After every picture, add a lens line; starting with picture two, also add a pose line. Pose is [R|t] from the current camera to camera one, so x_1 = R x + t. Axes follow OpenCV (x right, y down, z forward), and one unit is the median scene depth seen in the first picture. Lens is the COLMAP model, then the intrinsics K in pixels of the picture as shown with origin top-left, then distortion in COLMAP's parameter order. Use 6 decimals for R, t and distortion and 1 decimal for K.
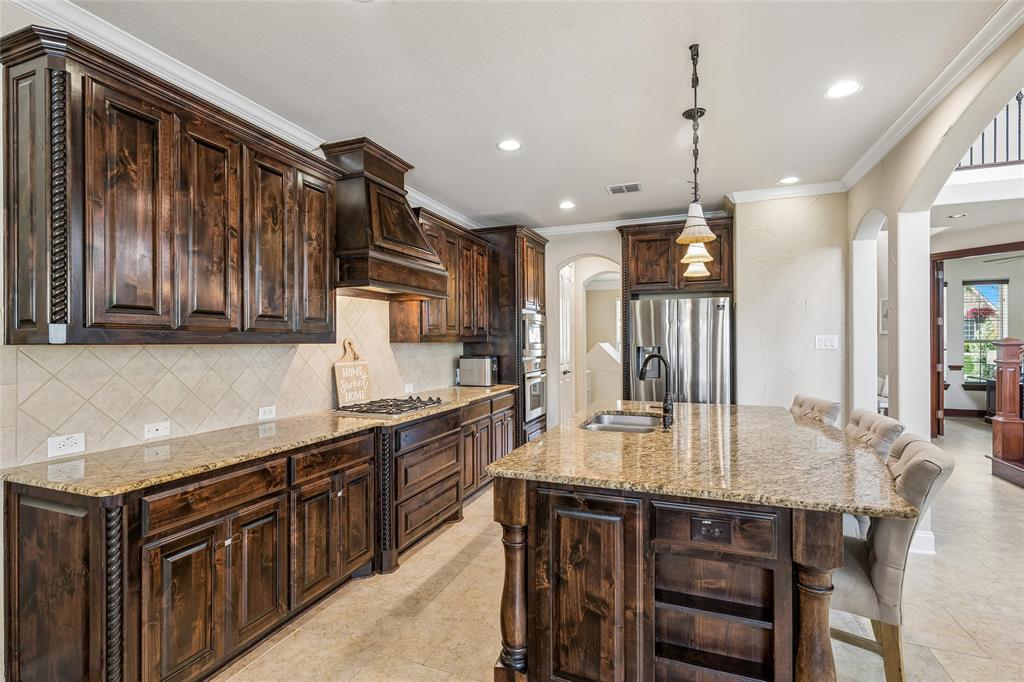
lens RADIAL K [[481.0, 0, 507.2], [0, 481.0, 338.1], [0, 0, 1]] dist [-0.003994, 0.000670]
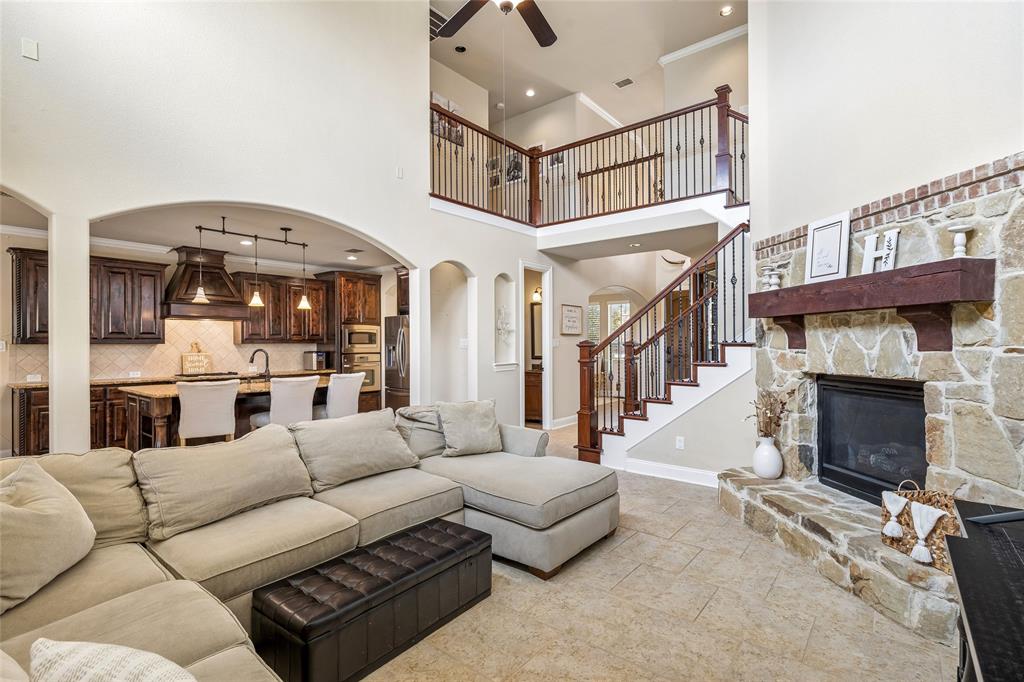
lens RADIAL K [[481.0, 0, 506.5], [0, 481.0, 341.2], [0, 0, 1]] dist [-0.003994, 0.000670]
pose [[0.952297, -0.001298, -0.305170, 2.024259], [0.002490, 0.999991, 0.003516, -0.005816], [0.305162, -0.004108, 0.952291, -0.677372]]
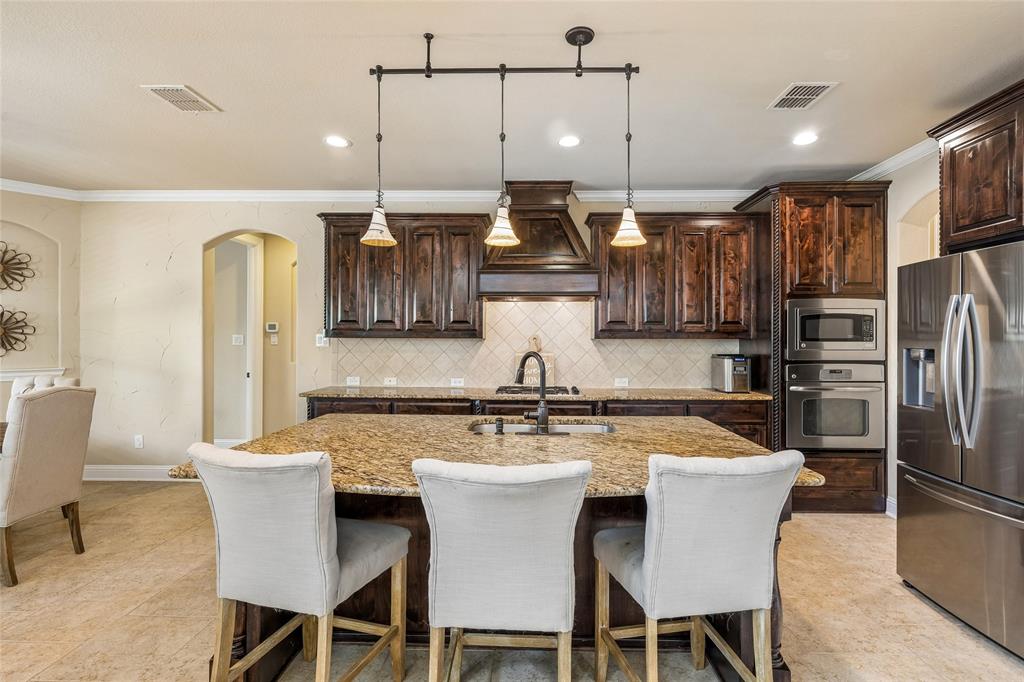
lens RADIAL K [[481.0, 0, 531.9], [0, 481.0, 338.6], [0, 0, 1]] dist [-0.003994, 0.000670]
pose [[0.351558, 0.004442, -0.936156, 1.150068], [0.001999, 0.999983, 0.005496, 0.004866], [0.936164, -0.003804, 0.351543, 0.729278]]
